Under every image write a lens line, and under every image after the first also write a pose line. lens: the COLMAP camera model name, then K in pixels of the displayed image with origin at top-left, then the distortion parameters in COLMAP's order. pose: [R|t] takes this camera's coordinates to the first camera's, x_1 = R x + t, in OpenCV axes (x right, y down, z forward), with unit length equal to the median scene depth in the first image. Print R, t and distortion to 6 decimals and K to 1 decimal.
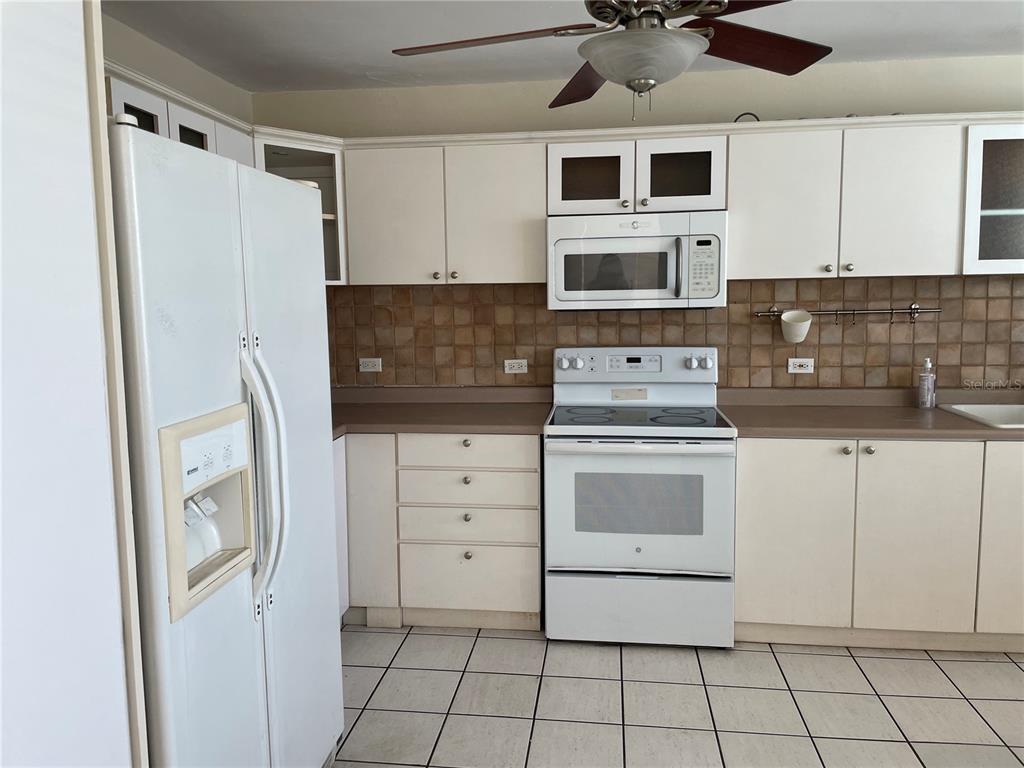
lens RADIAL K [[771.6, 0, 509.7], [0, 771.6, 379.8], [0, 0, 1]] dist [0.064292, -0.084811]
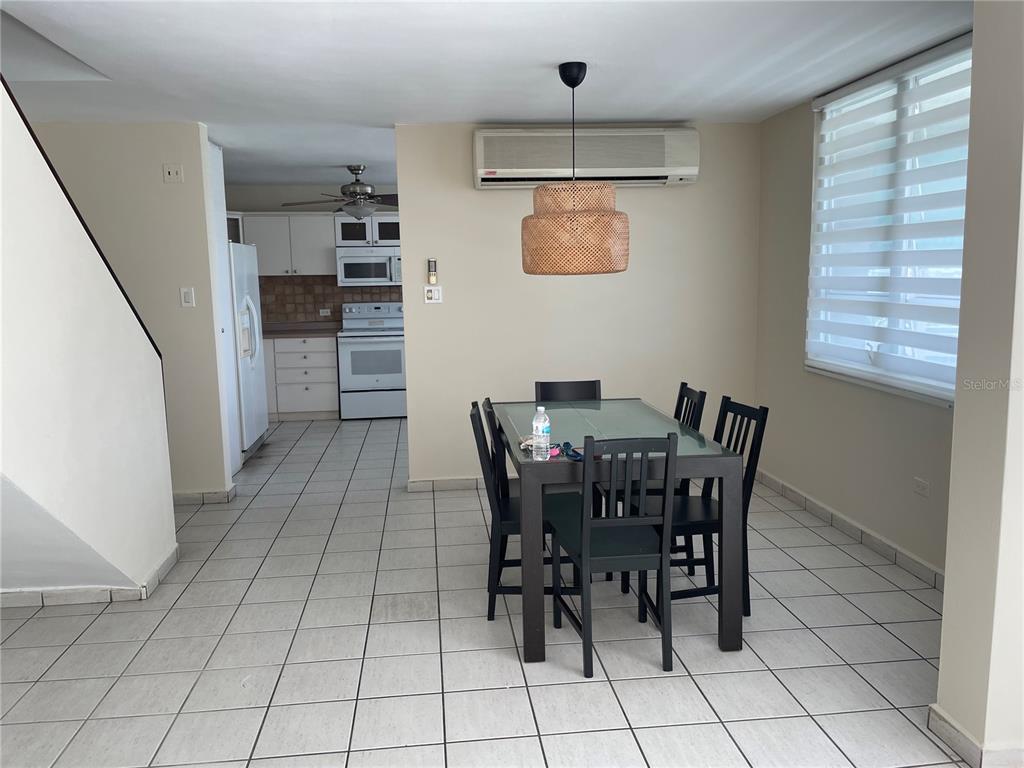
lens RADIAL K [[771.6, 0, 519.8], [0, 771.6, 382.2], [0, 0, 1]] dist [0.064292, -0.084811]
pose [[0.969457, -0.036335, 0.242557, 0.003650], [0.030089, 0.999115, 0.029406, 0.154168], [-0.243410, -0.021209, 0.969691, -1.488465]]
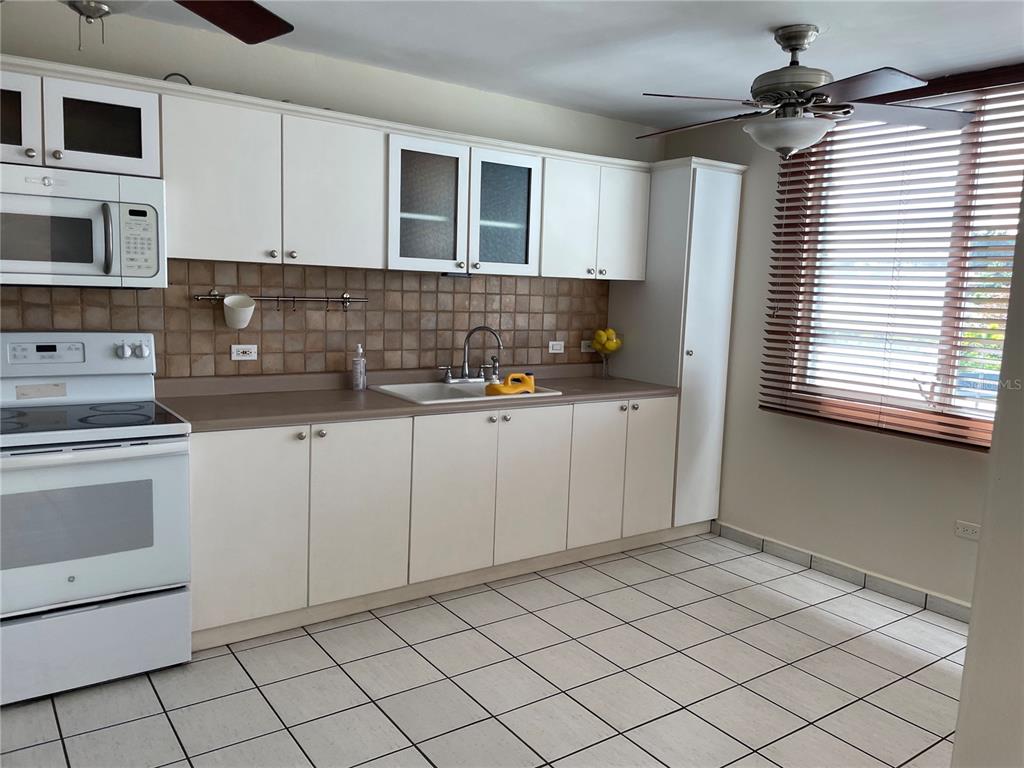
lens RADIAL K [[771.6, 0, 521.4], [0, 771.6, 387.9], [0, 0, 1]] dist [0.064292, -0.084811]
pose [[0.722110, -0.047192, 0.690167, -0.051397], [0.024423, 0.998788, 0.042742, -0.007669], [-0.691347, -0.014008, 0.722387, 0.067605]]
